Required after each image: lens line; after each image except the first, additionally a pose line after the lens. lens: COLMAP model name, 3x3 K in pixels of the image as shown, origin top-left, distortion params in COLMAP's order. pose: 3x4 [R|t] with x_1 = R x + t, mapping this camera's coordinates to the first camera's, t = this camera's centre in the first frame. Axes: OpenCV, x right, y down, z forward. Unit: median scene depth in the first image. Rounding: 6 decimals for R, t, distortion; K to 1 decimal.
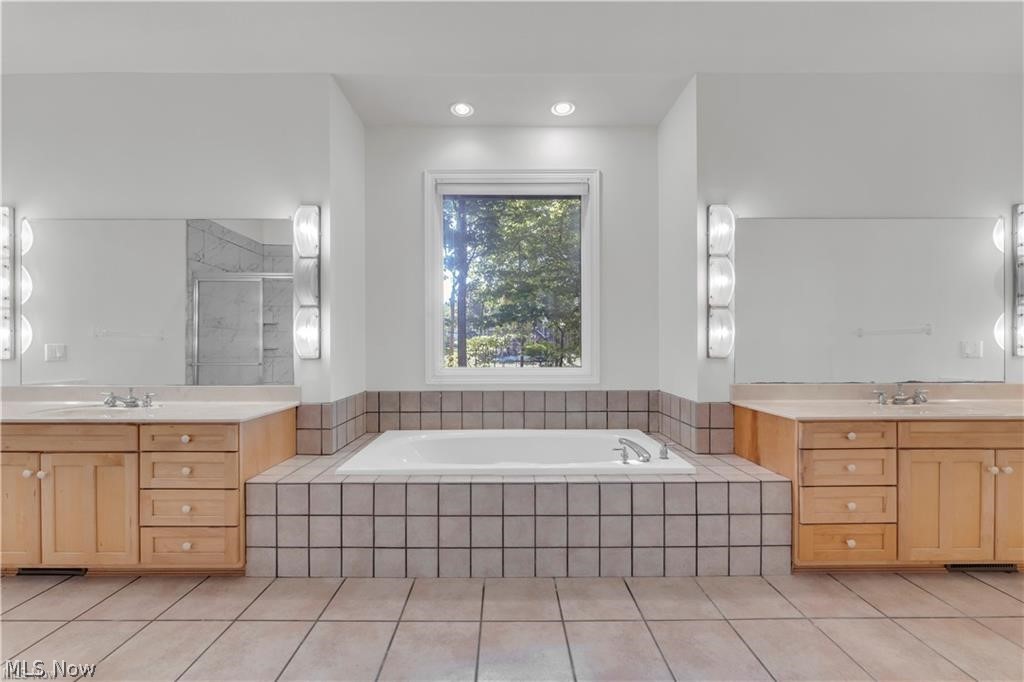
lens RADIAL K [[410.9, 0, 505.8], [0, 410.9, 345.2], [0, 0, 1]] dist [-0.000079, -0.001454]
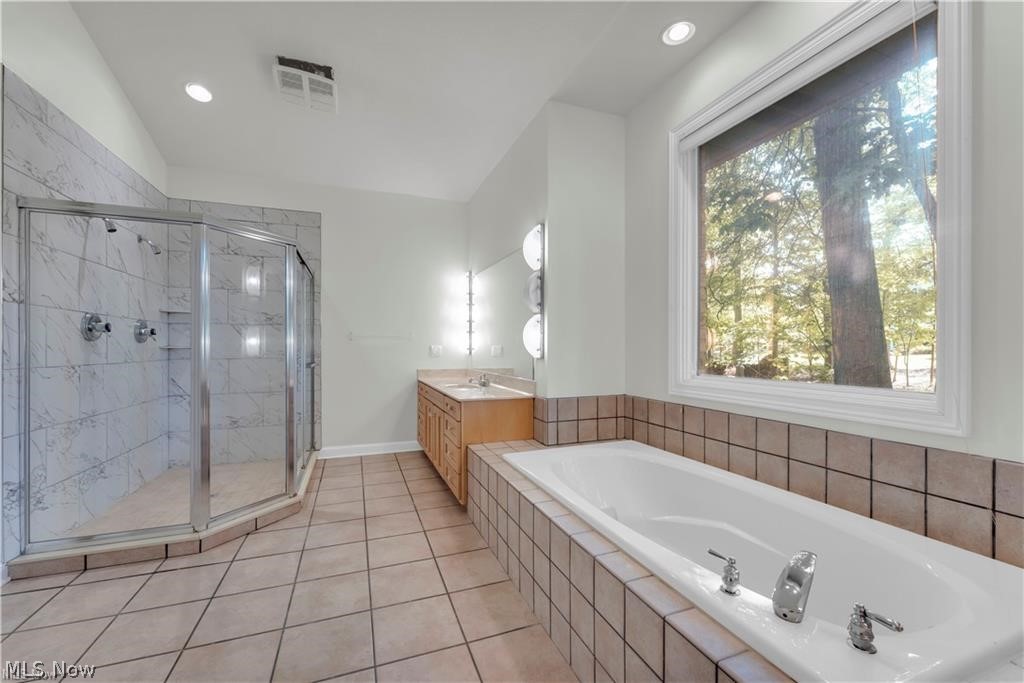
lens RADIAL K [[410.9, 0, 505.8], [0, 410.9, 345.3], [0, 0, 1]] dist [-0.000079, -0.001454]
pose [[0.340653, -0.004291, -0.940179, 0.469491], [0.005486, 0.999982, -0.002576, -0.001280], [0.940173, -0.004280, 0.340670, 0.424069]]
